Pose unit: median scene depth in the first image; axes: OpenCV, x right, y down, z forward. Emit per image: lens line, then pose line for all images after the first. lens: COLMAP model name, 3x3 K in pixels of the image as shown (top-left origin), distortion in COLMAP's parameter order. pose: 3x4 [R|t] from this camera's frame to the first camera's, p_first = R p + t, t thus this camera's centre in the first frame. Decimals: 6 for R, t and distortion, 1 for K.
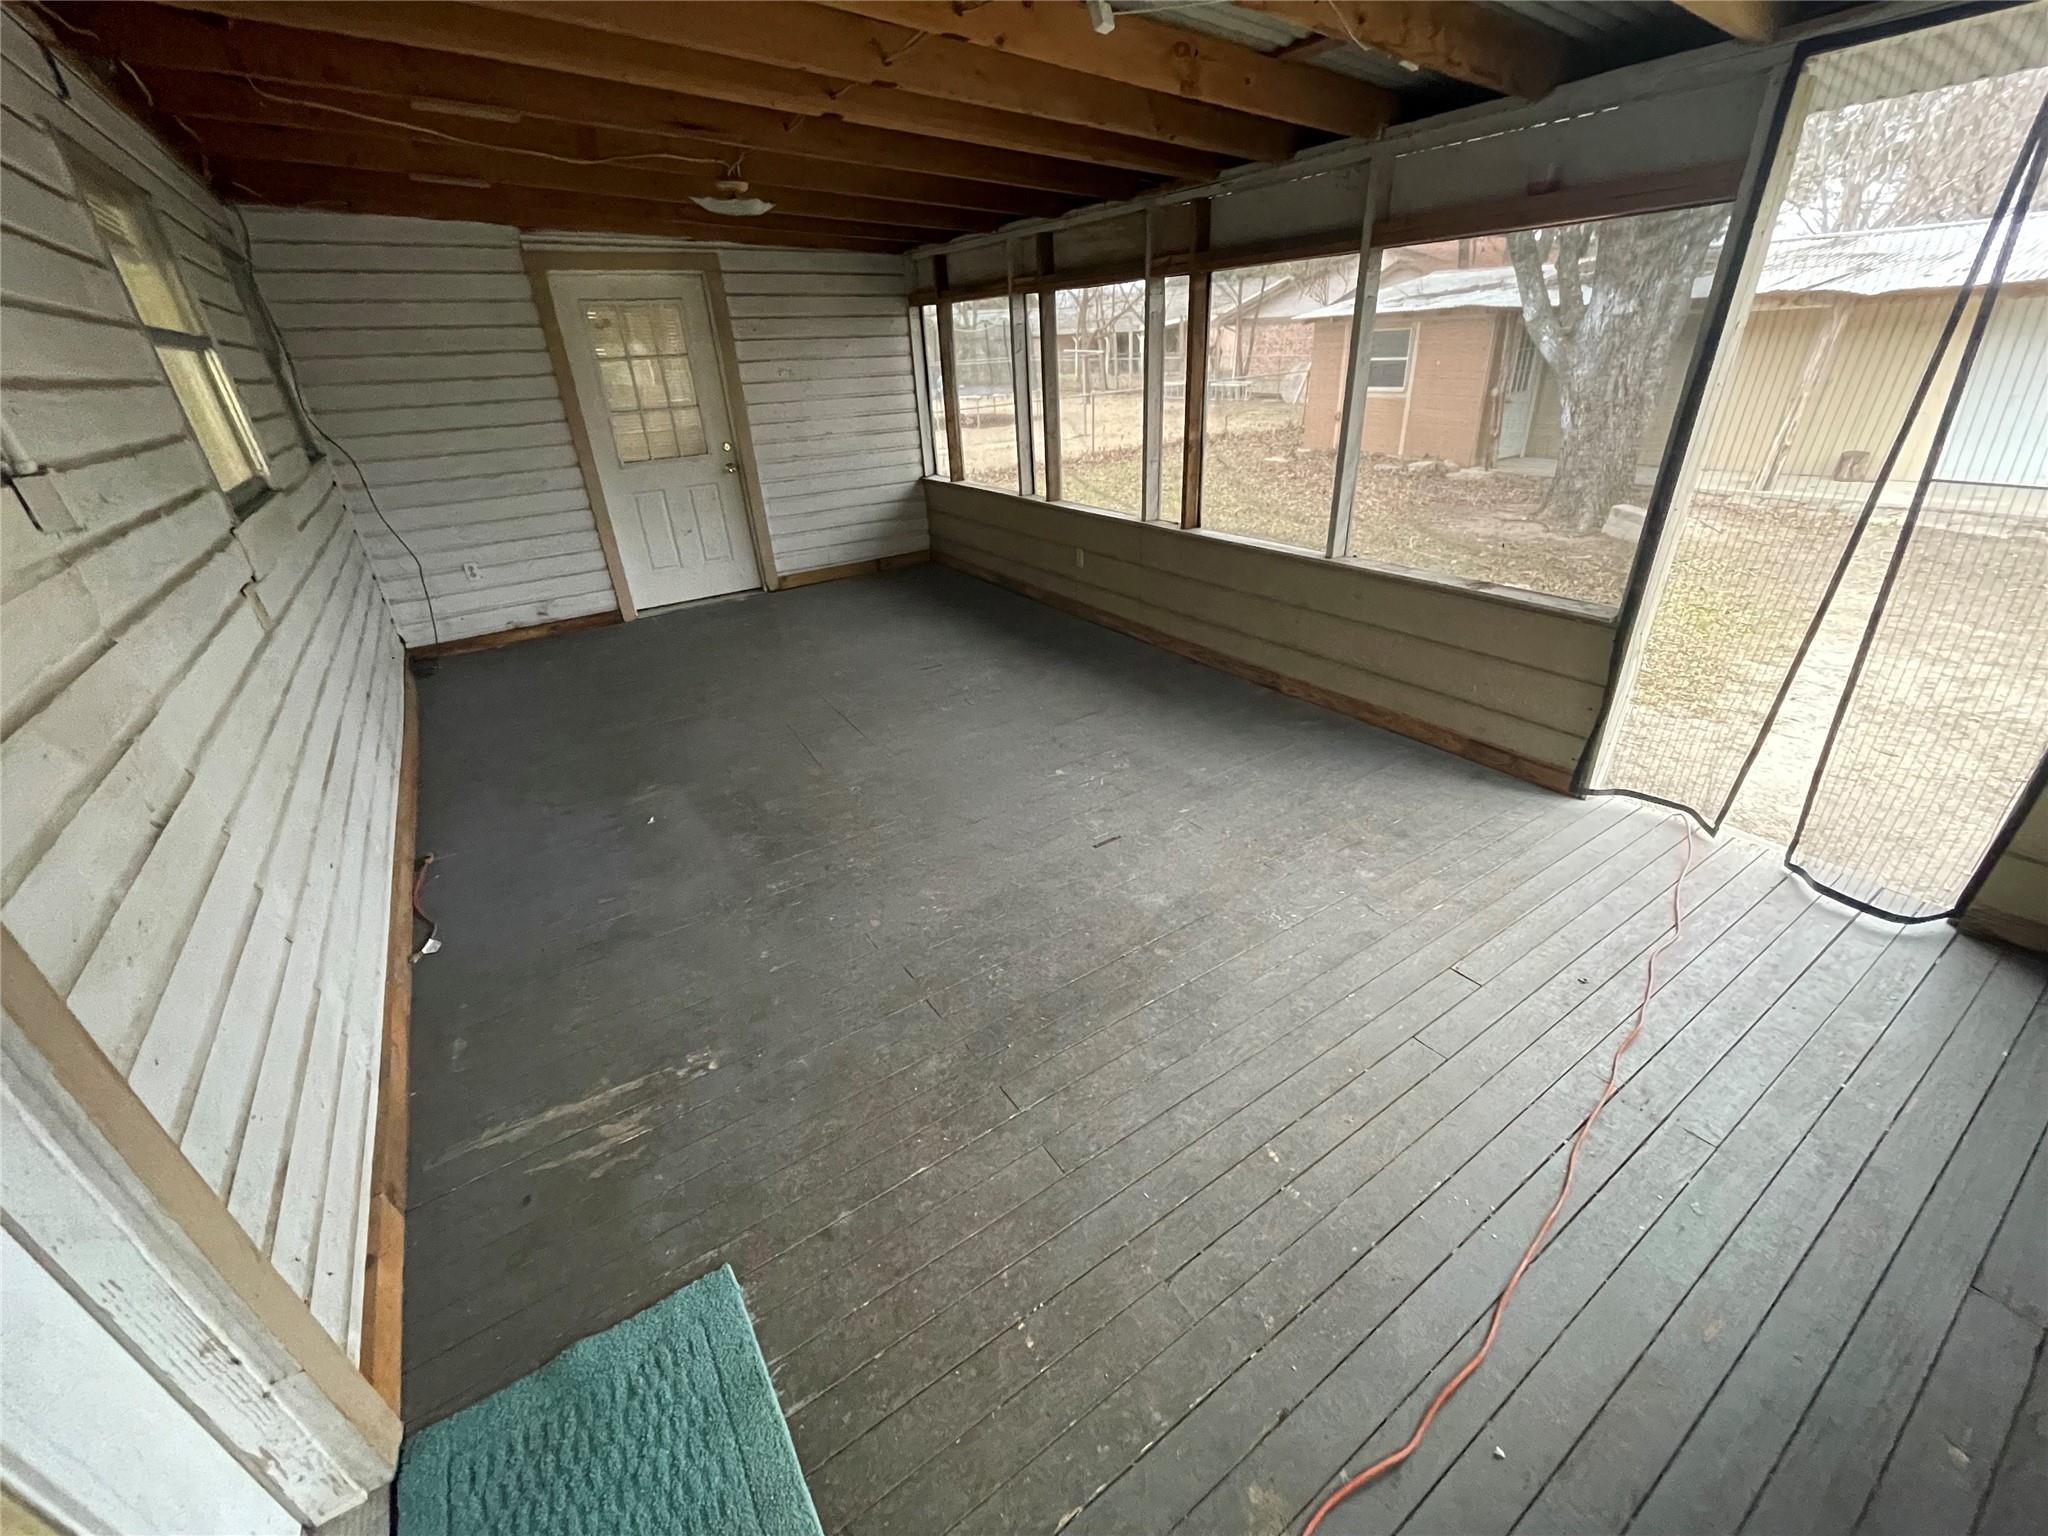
lens RADIAL K [[820.8, 0, 1025.3], [0, 820.8, 771.6], [0, 0, 1]] dist [-0.004653, -0.000476]
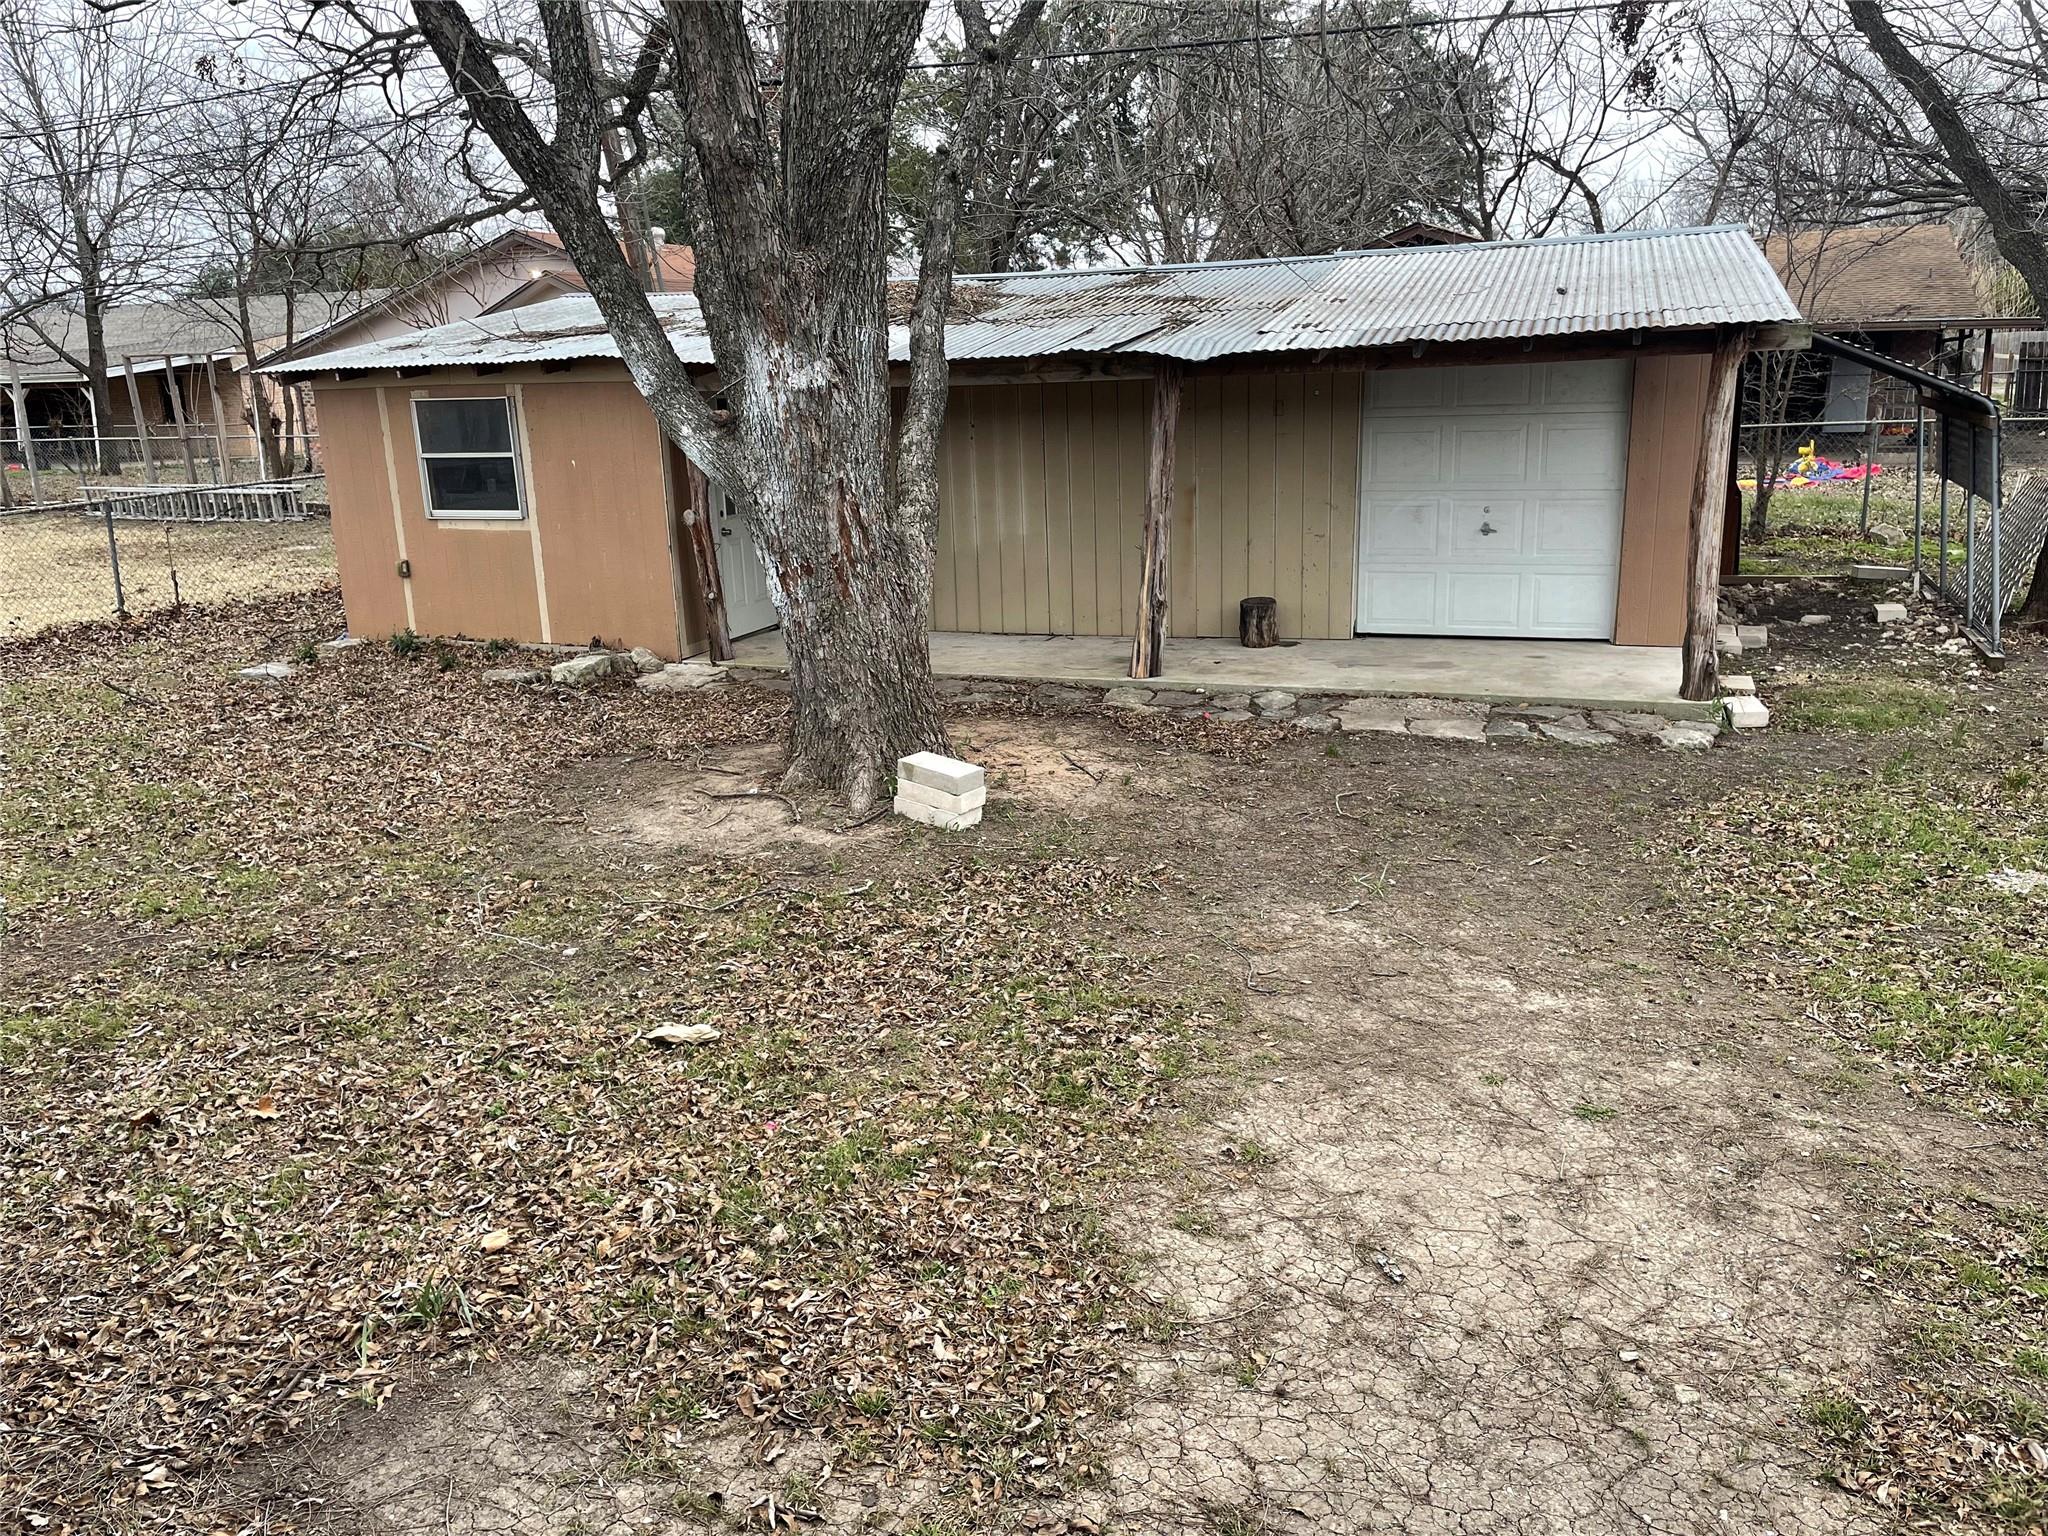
lens RADIAL K [[1544.9, 0, 1024.5], [0, 1544.9, 770.0], [0, 0, 1]] dist [0.044258, -0.002913]
pose [[0.824166, -0.120239, 0.553438, 0.262467], [0.252974, 0.952457, -0.169793, -0.137681], [-0.506710, 0.279943, 0.815400, 0.220805]]
